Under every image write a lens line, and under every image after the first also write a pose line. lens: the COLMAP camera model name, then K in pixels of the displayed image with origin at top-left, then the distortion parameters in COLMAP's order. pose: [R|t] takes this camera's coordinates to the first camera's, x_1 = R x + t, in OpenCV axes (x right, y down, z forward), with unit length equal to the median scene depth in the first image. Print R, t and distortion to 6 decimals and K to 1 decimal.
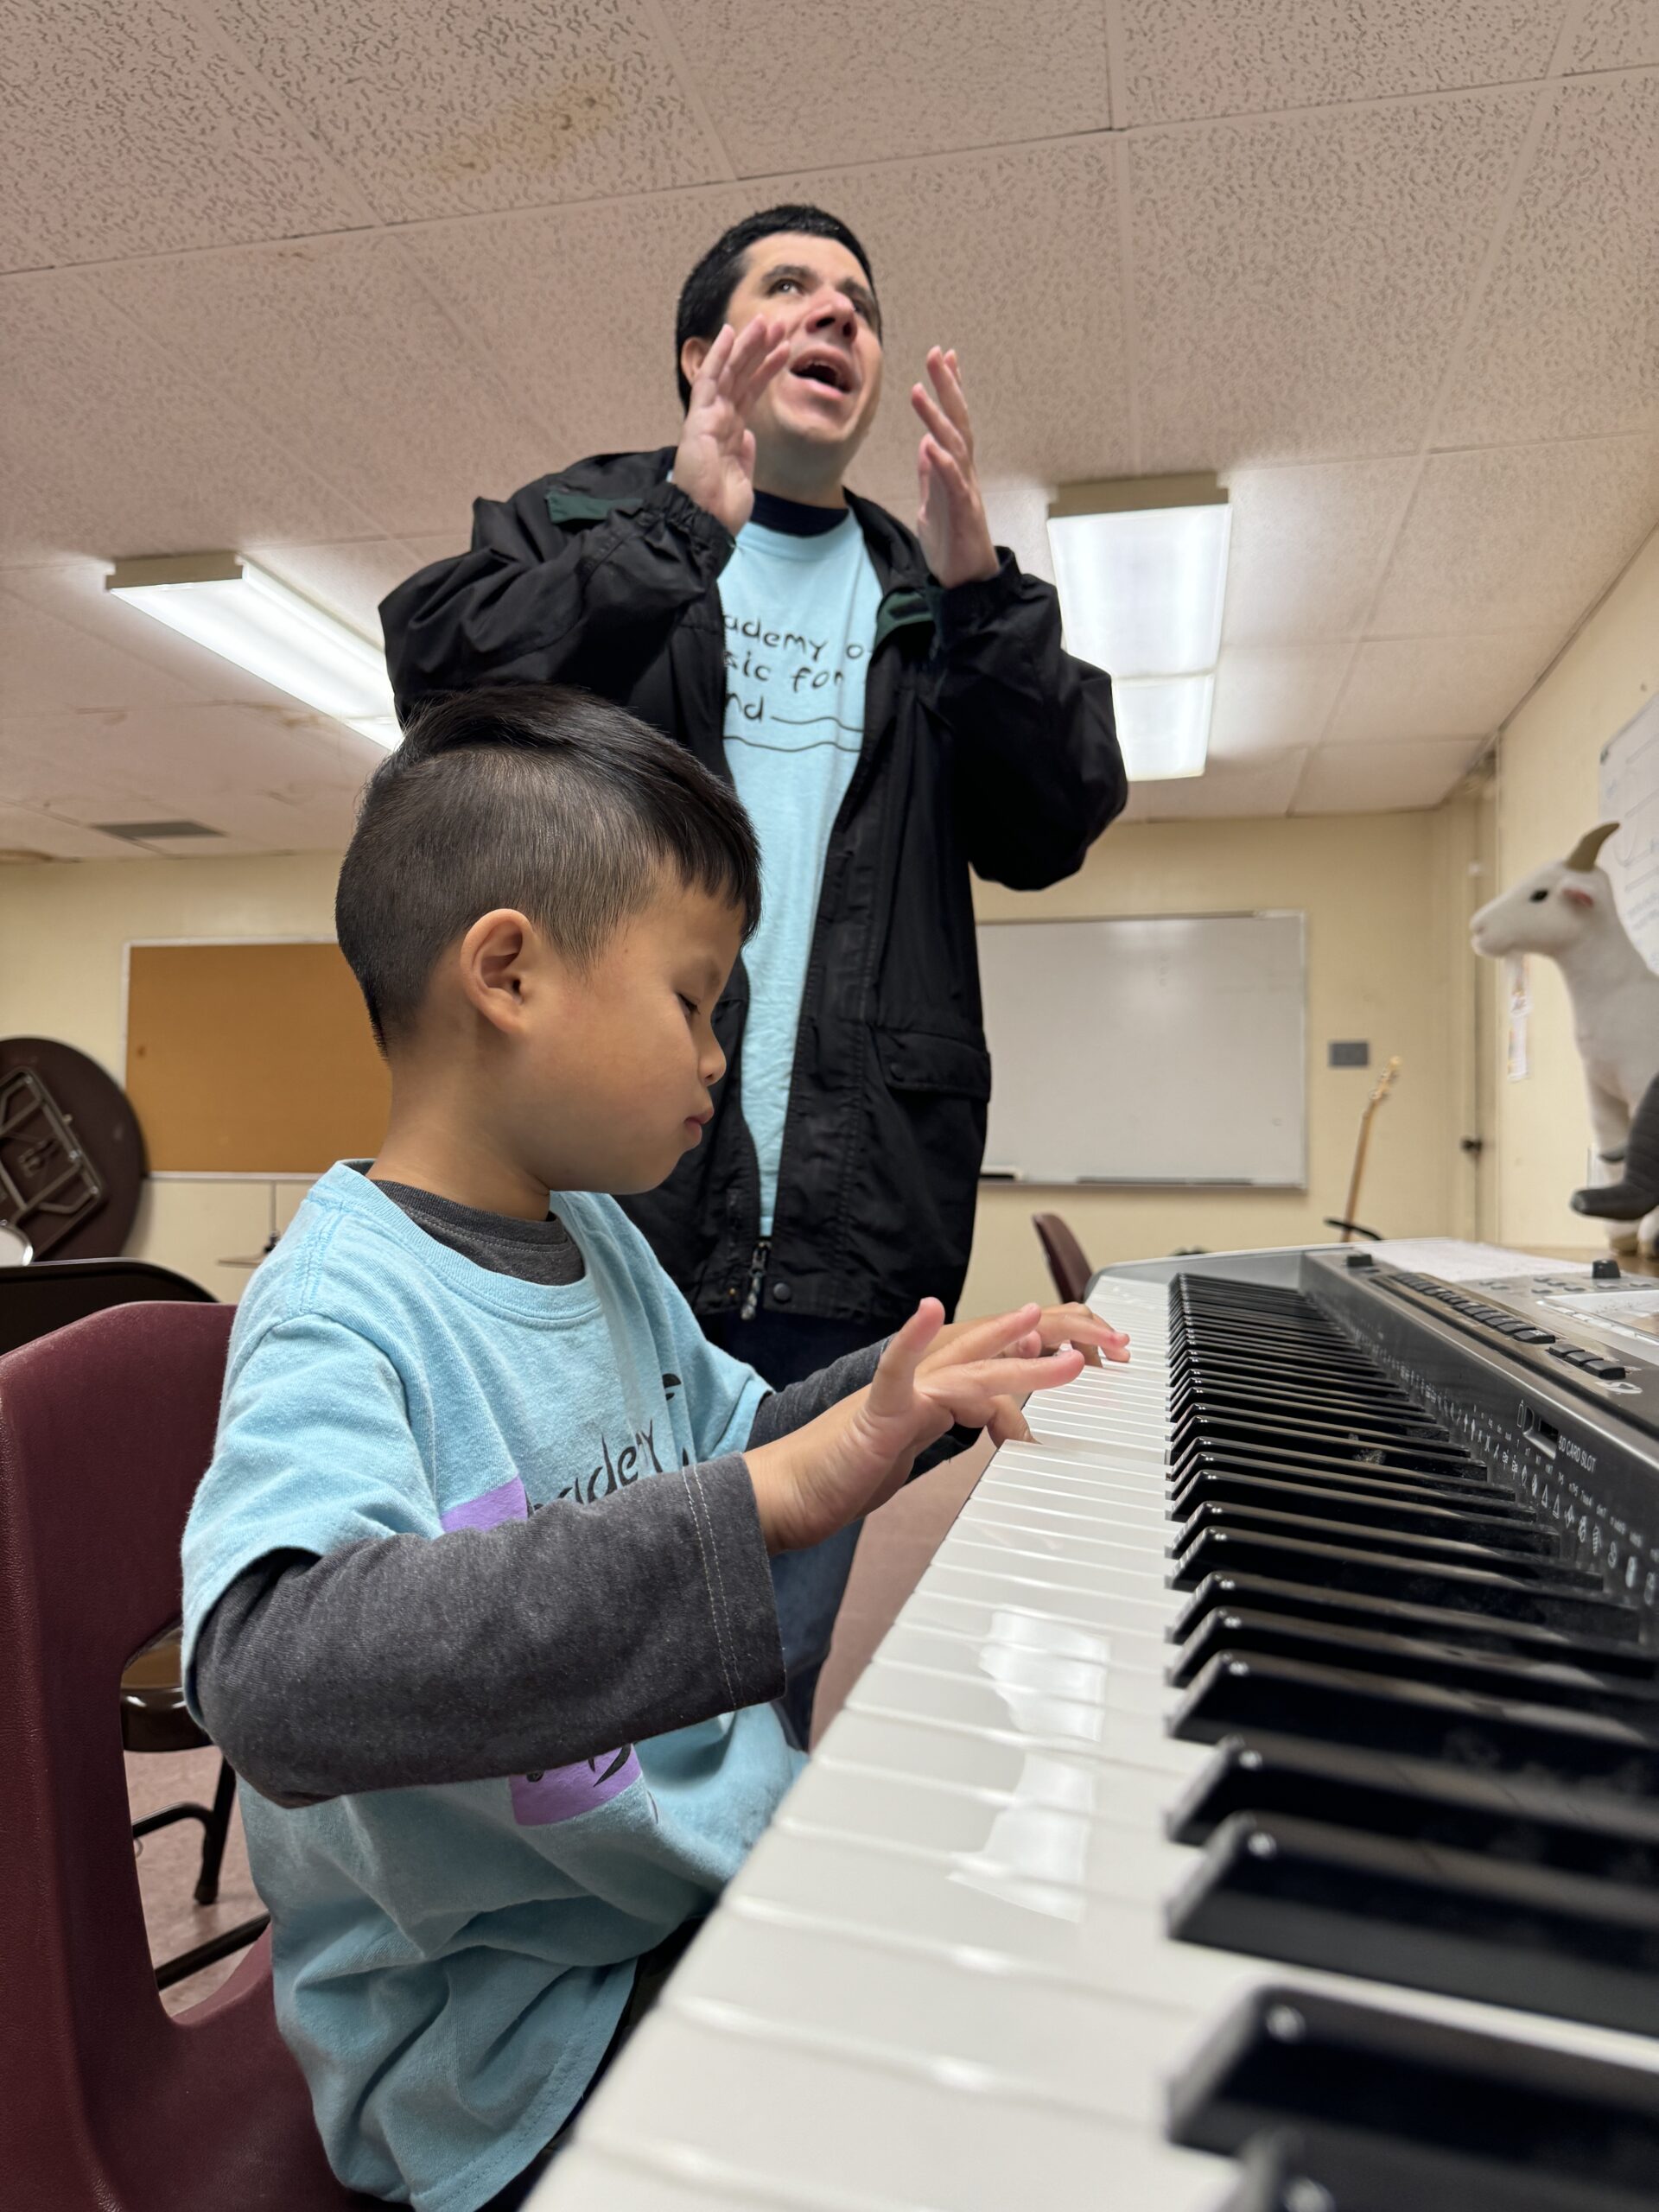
lens RADIAL K [[1557.0, 0, 830.3], [0, 1557.0, 1110.2], [0, 0, 1]] dist [0.003168, 0.000747]
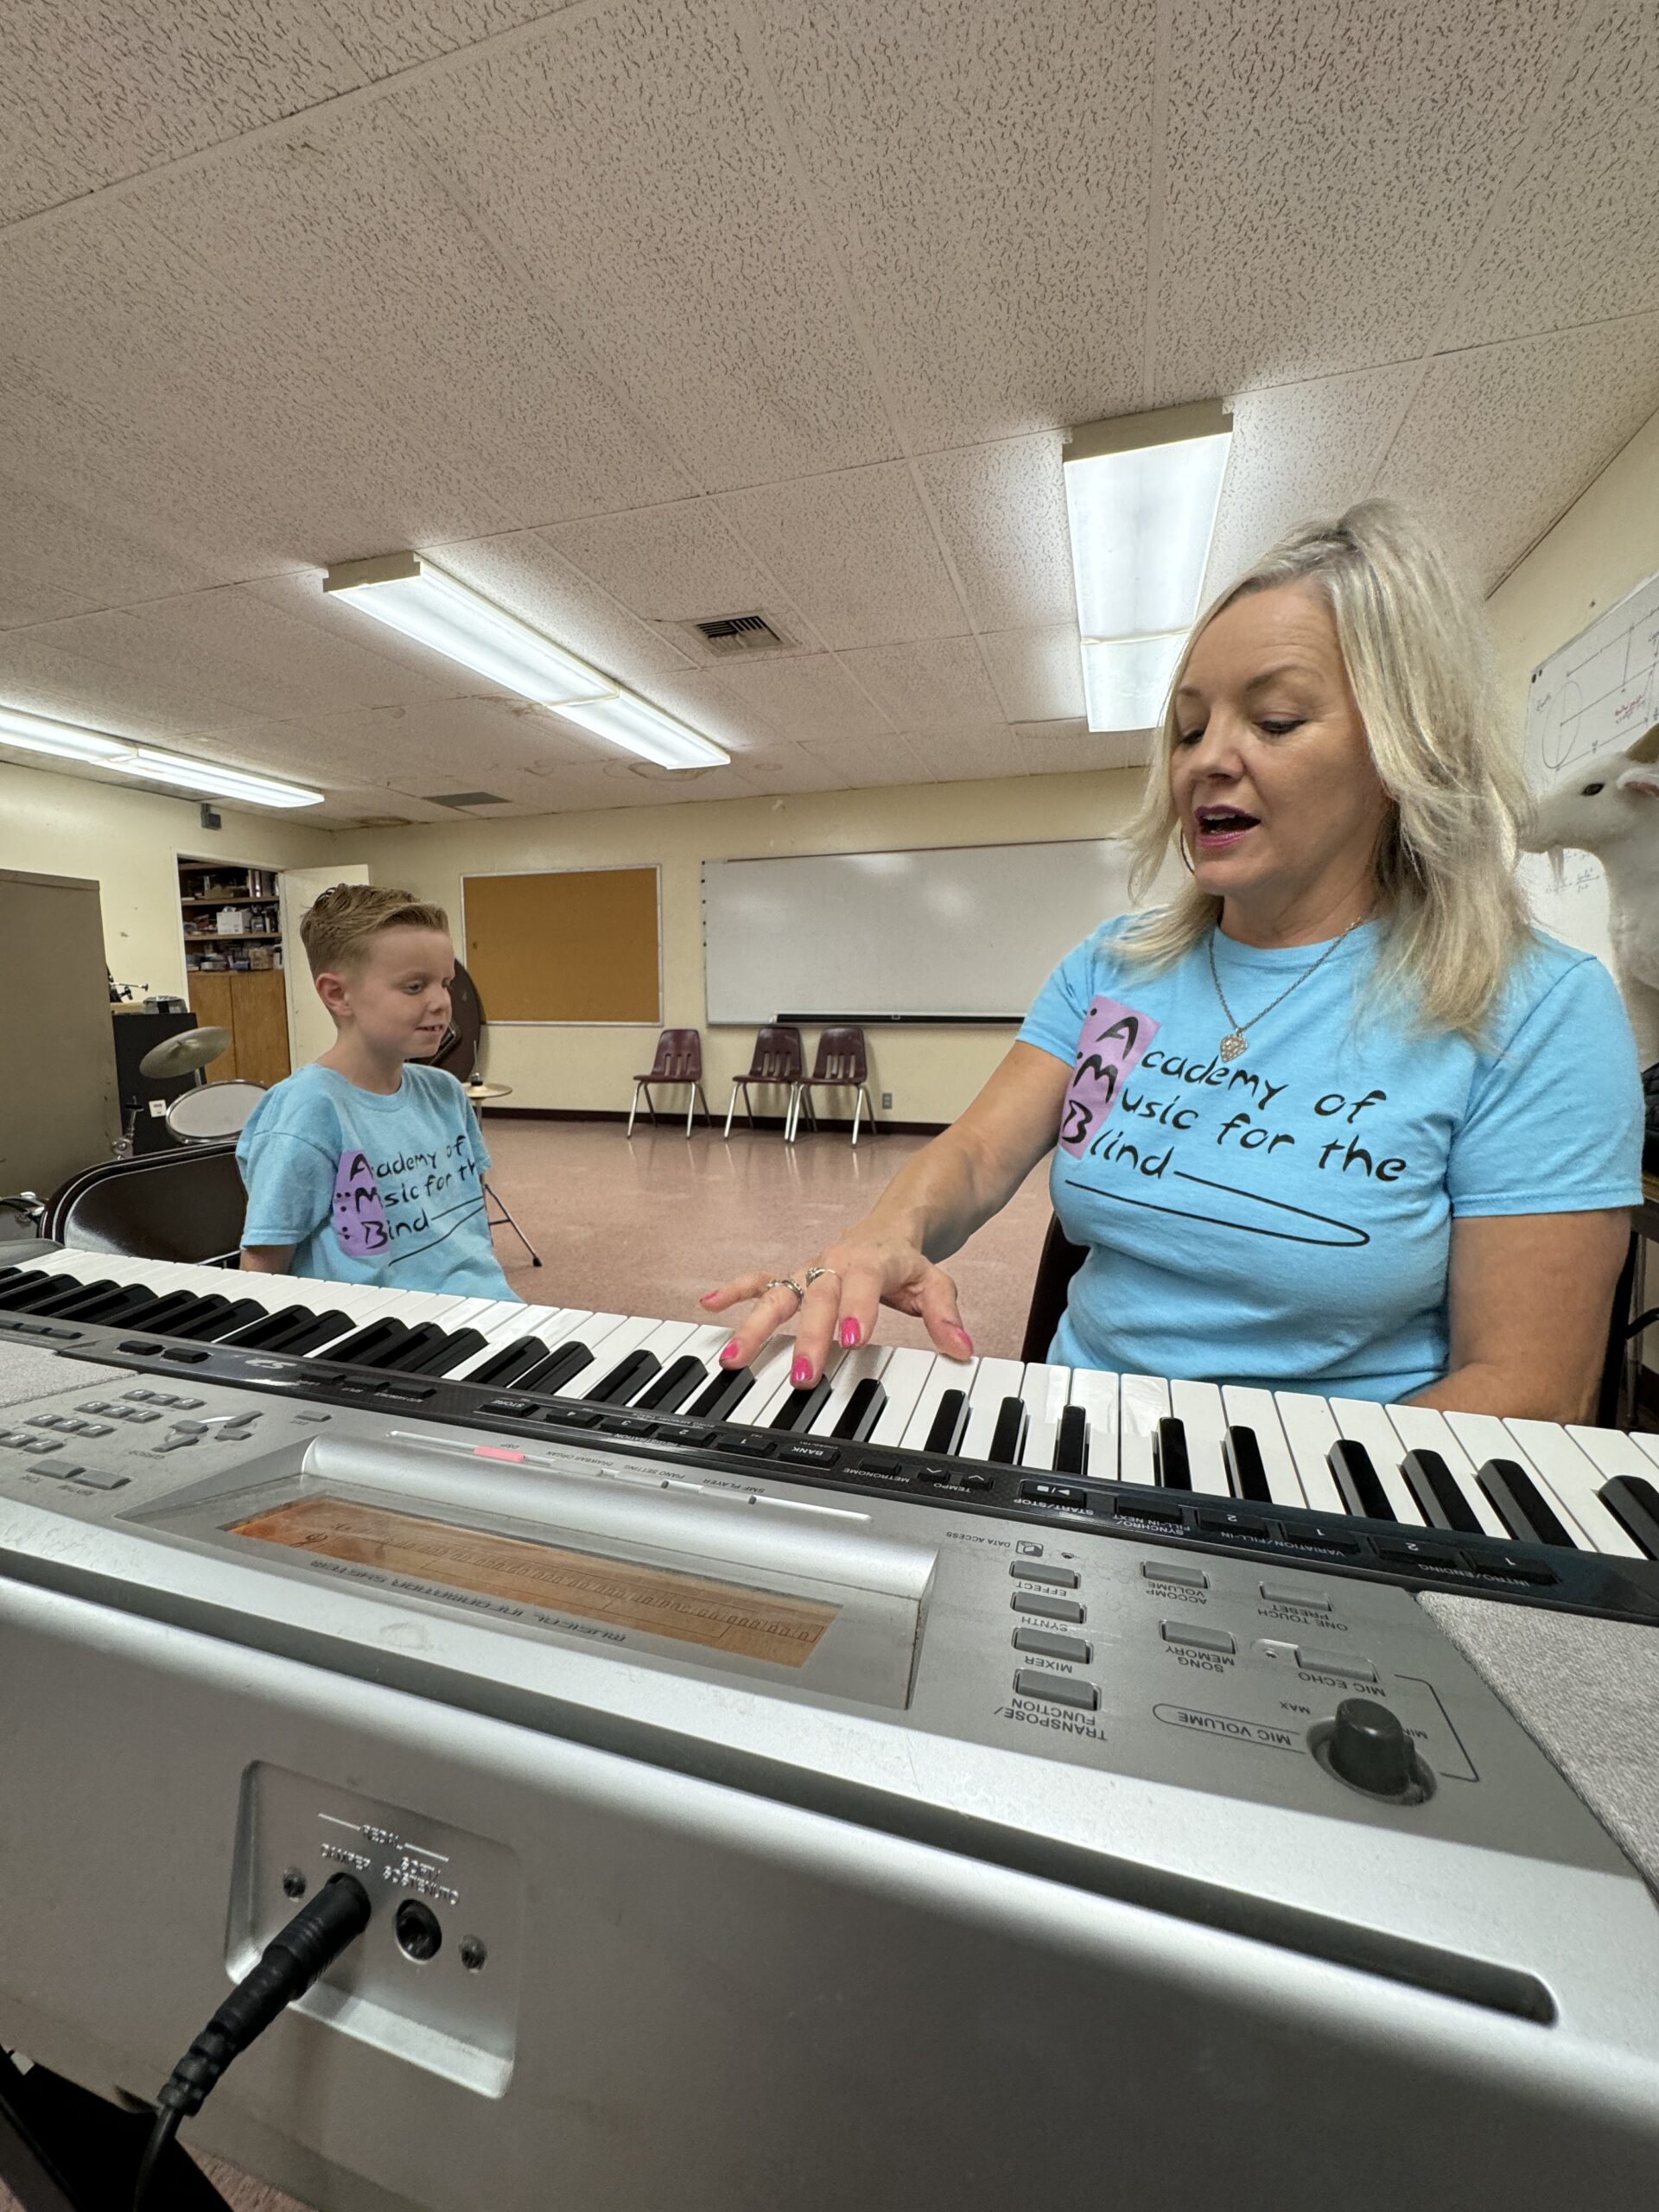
lens RADIAL K [[889.2, 0, 828.1], [0, 889.2, 1109.8], [0, 0, 1]] dist [-0.002475, 0.000099]
pose [[0.994596, 0.002814, -0.103784, 0.038366], [0.013236, 0.988039, 0.153636, -0.014968], [0.102975, -0.154179, 0.982662, 0.279580]]
